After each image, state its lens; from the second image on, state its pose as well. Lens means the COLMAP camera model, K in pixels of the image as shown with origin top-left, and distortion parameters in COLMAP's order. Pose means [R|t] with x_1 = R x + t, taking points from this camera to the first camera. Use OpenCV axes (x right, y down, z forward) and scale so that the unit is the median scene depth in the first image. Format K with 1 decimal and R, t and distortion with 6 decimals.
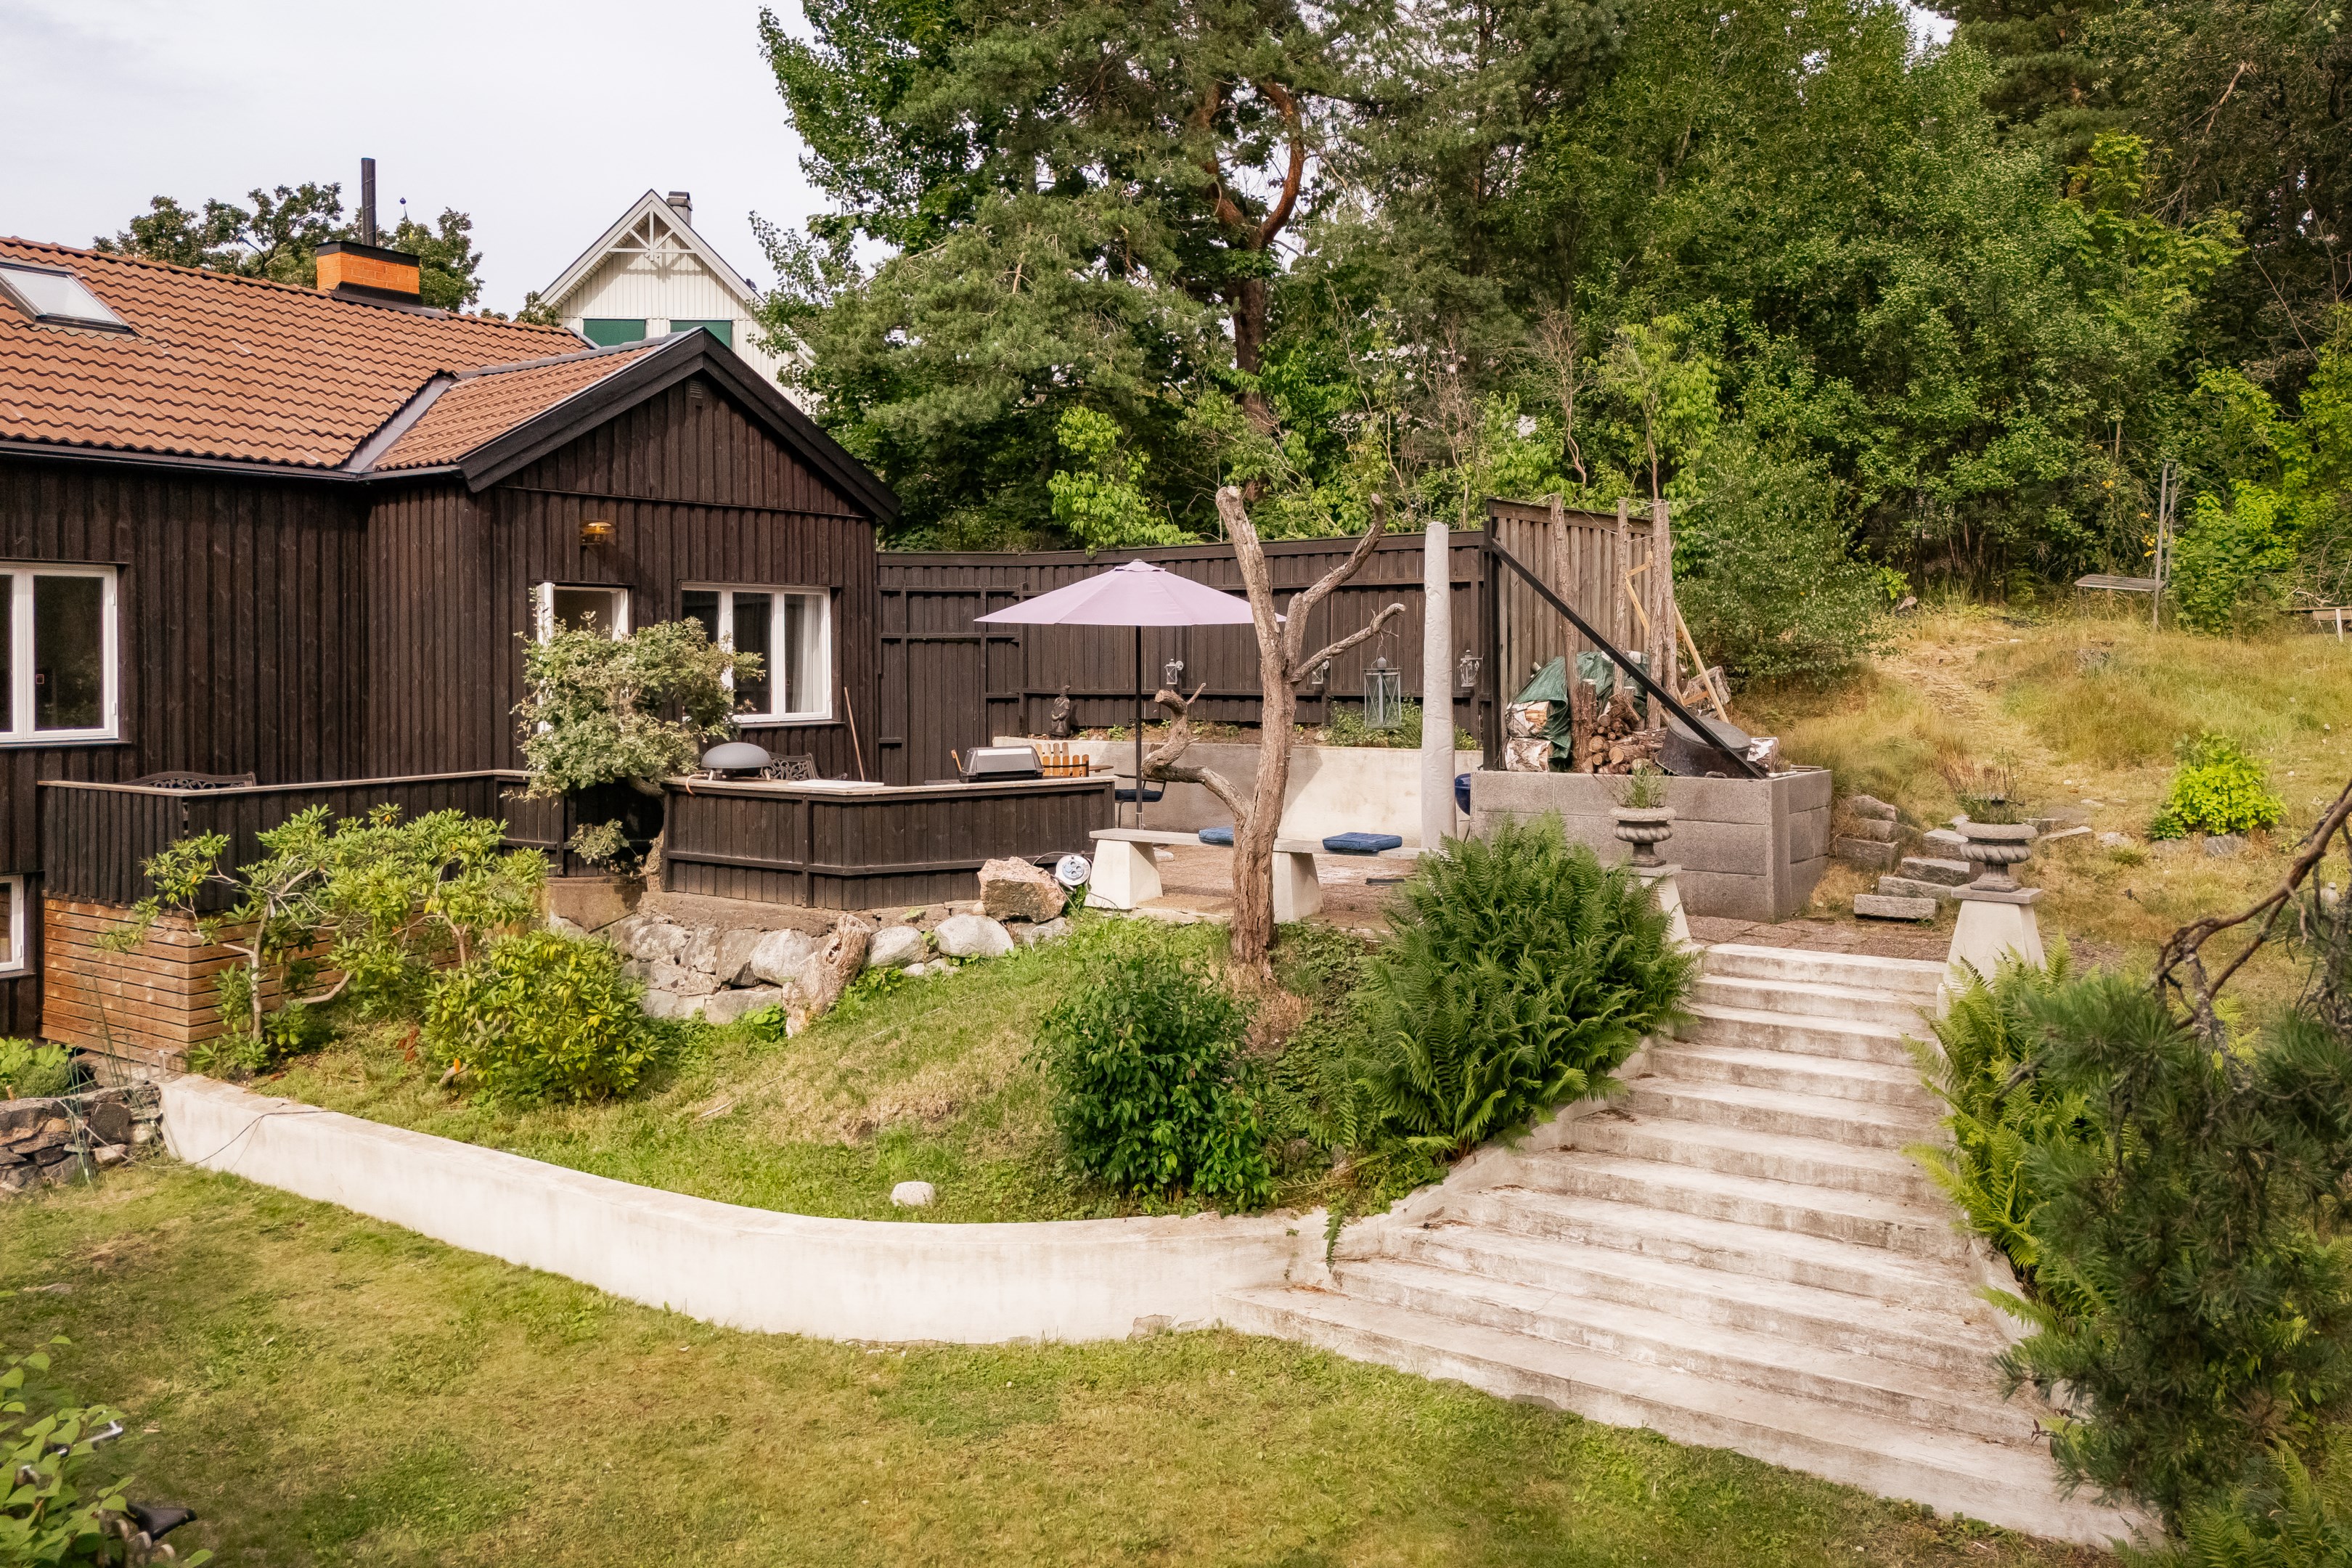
lens RADIAL K [[1829.2, 0, 1223.0], [0, 1829.2, 726.0], [0, 0, 1]] dist [0.027443, 0.000080]
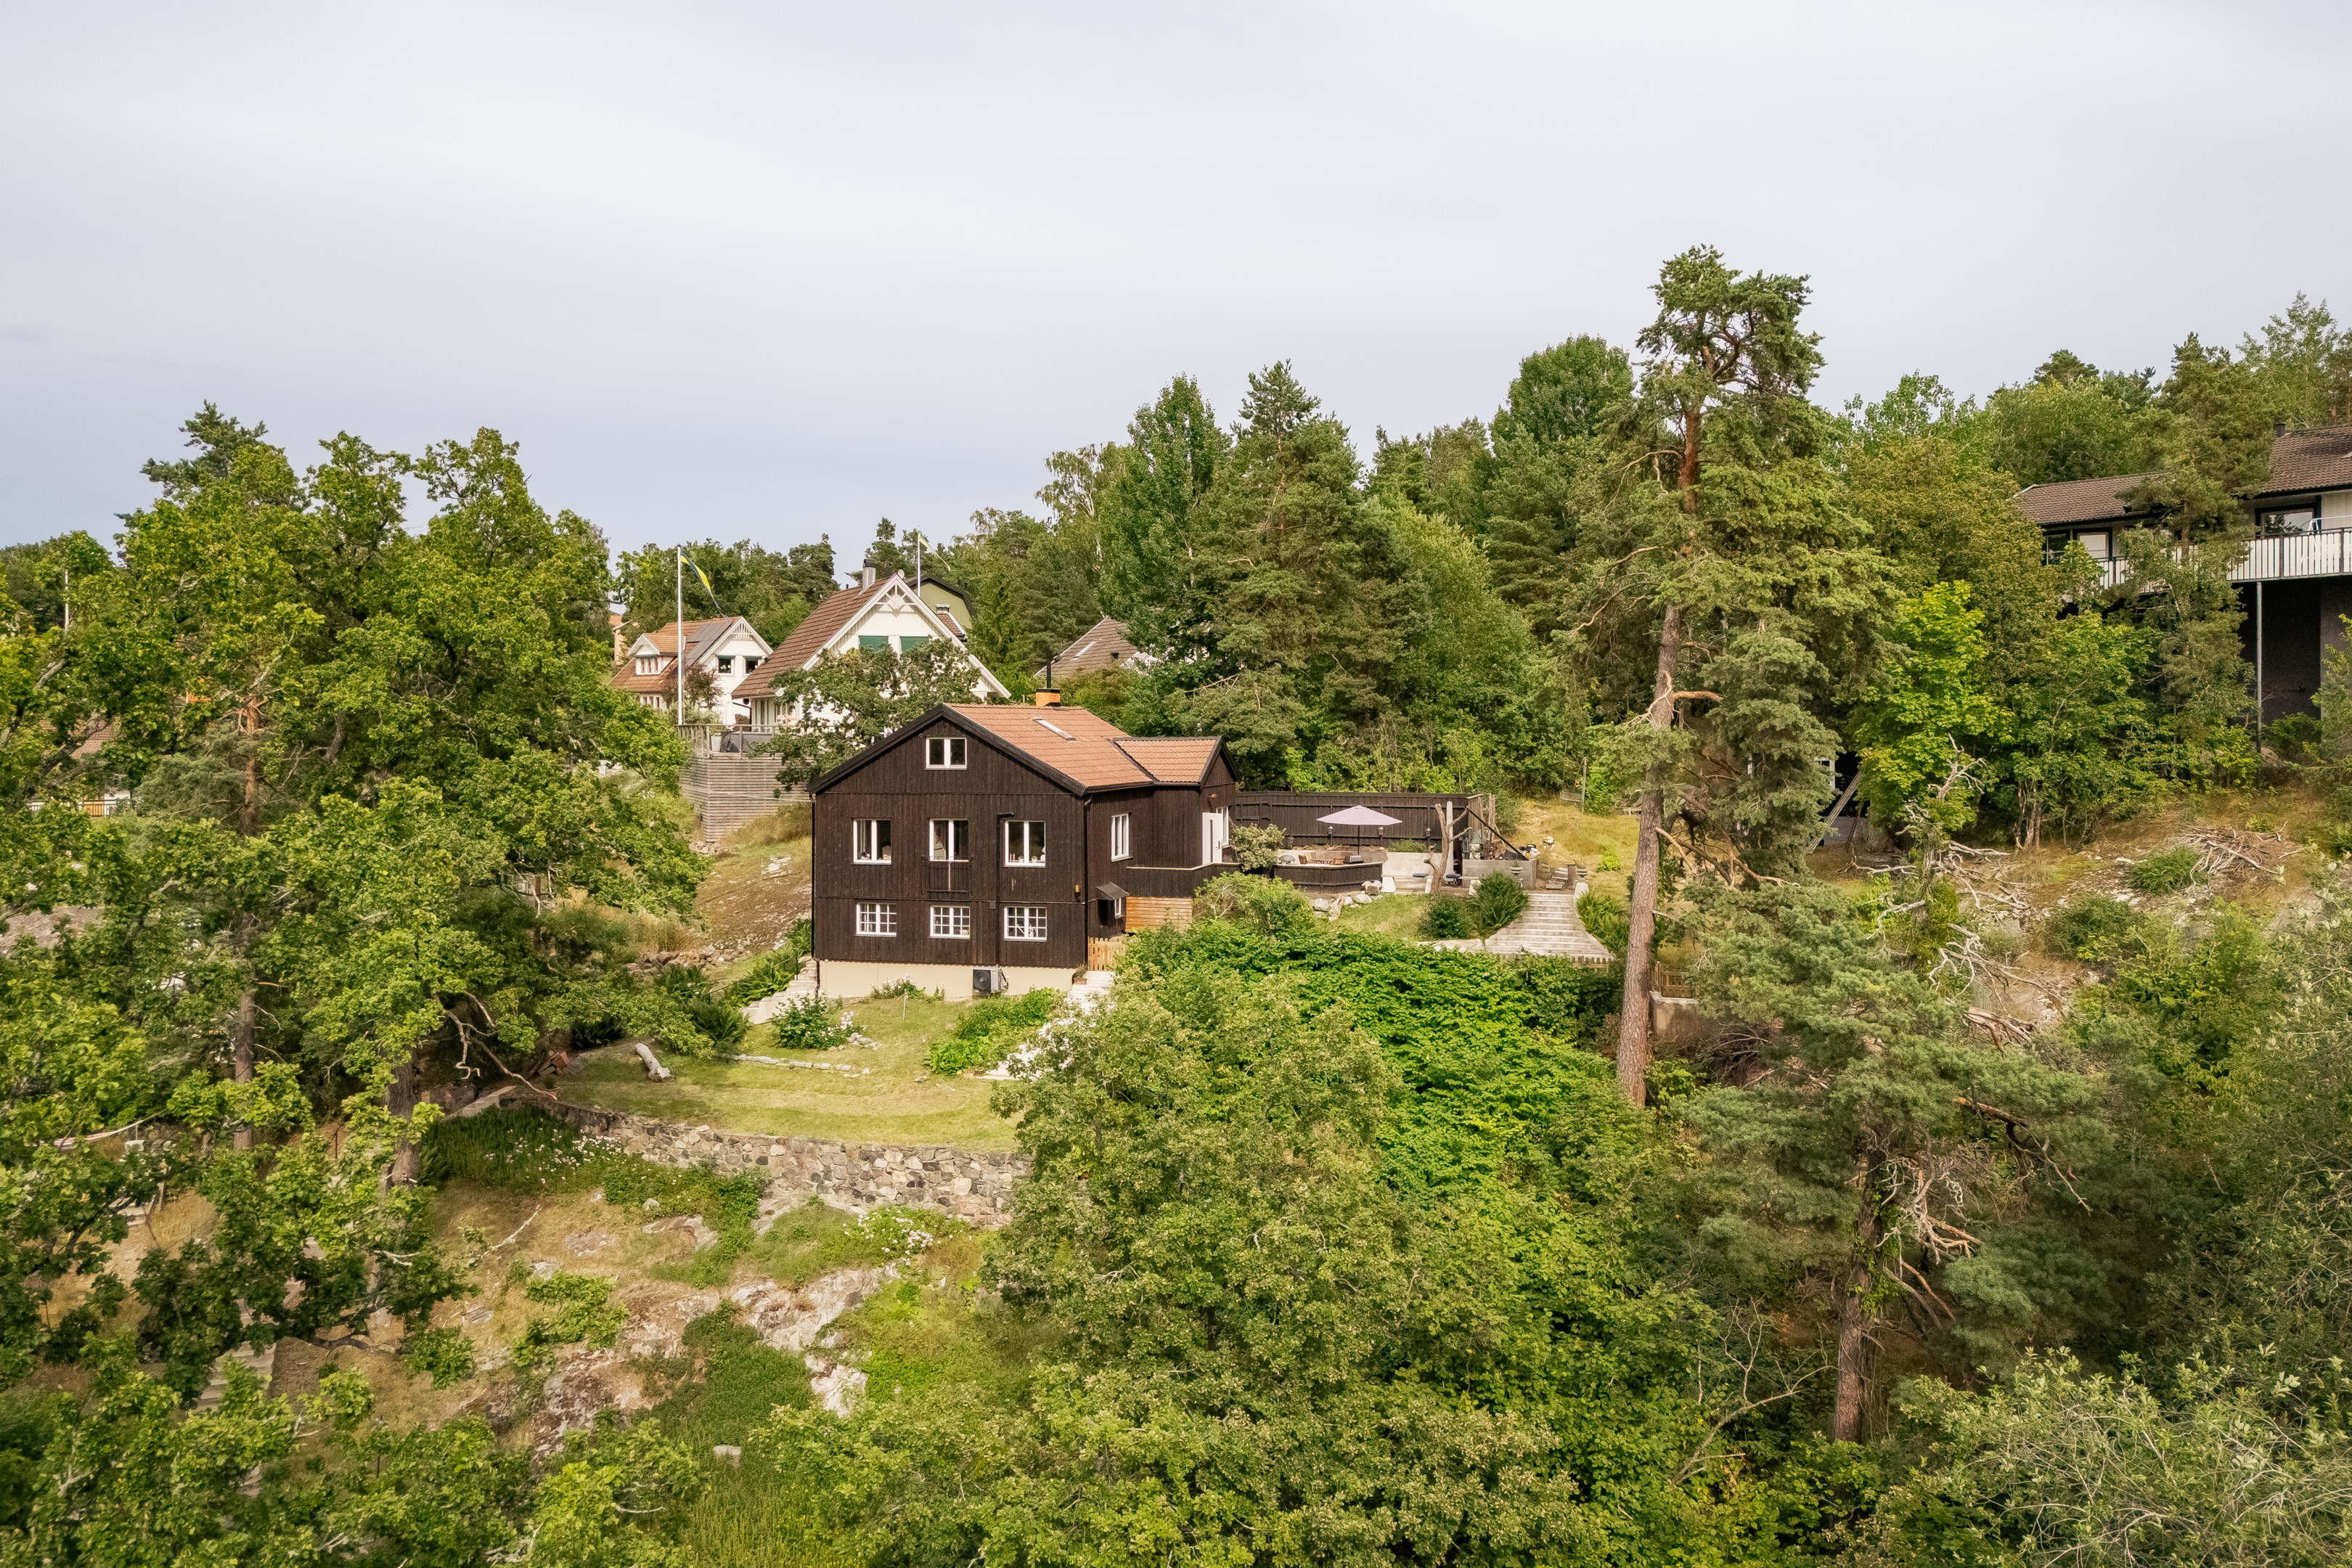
lens RADIAL K [[1725.9, 0, 1176.0], [0, 1725.9, 784.0], [0, 0, 1]] dist [0.024340, -0.003807]
pose [[0.956321, -0.004623, 0.292284, -1.769846], [0.006719, 0.999958, -0.006167, -0.139294], [-0.292243, 0.007862, 0.956312, -2.835332]]
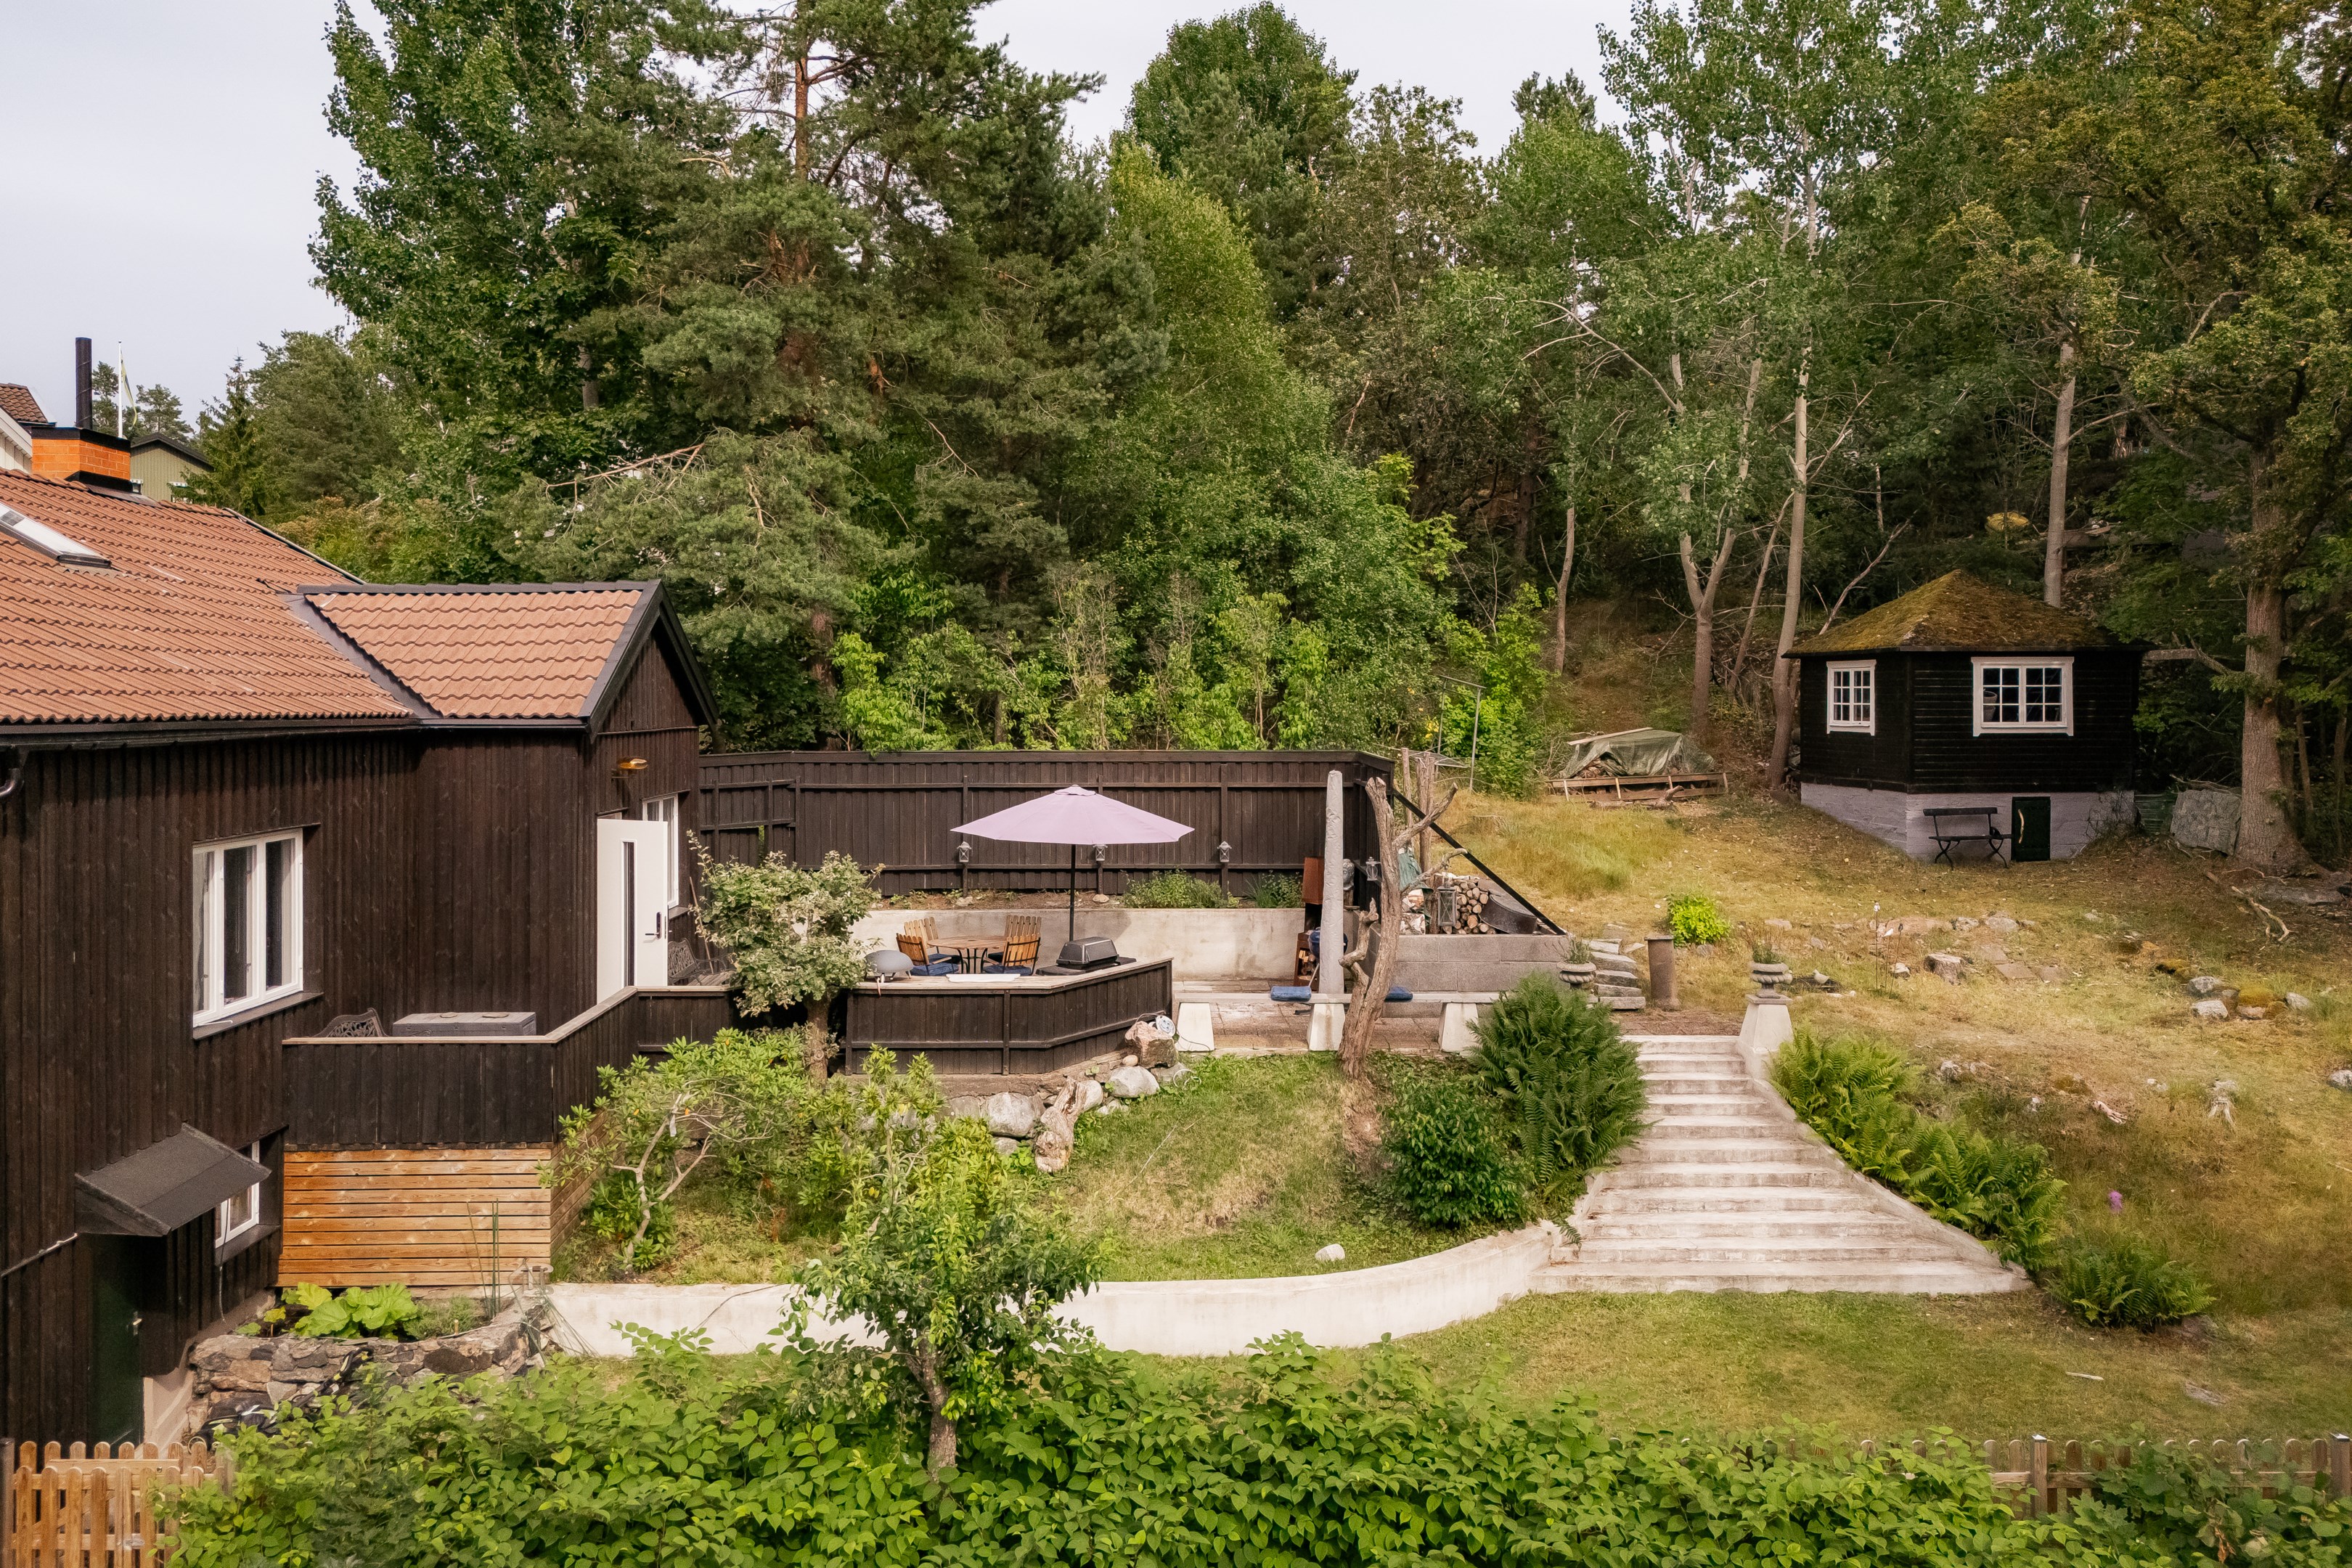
lens RADIAL K [[1725.9, 0, 1176.0], [0, 1725.9, 784.0], [0, 0, 1]] dist [0.024340, -0.003807]
pose [[0.815831, -0.022818, 0.577840, -0.861905], [0.017160, 0.999736, 0.015252, -0.132205], [-0.578035, -0.002527, 0.816008, -0.102148]]
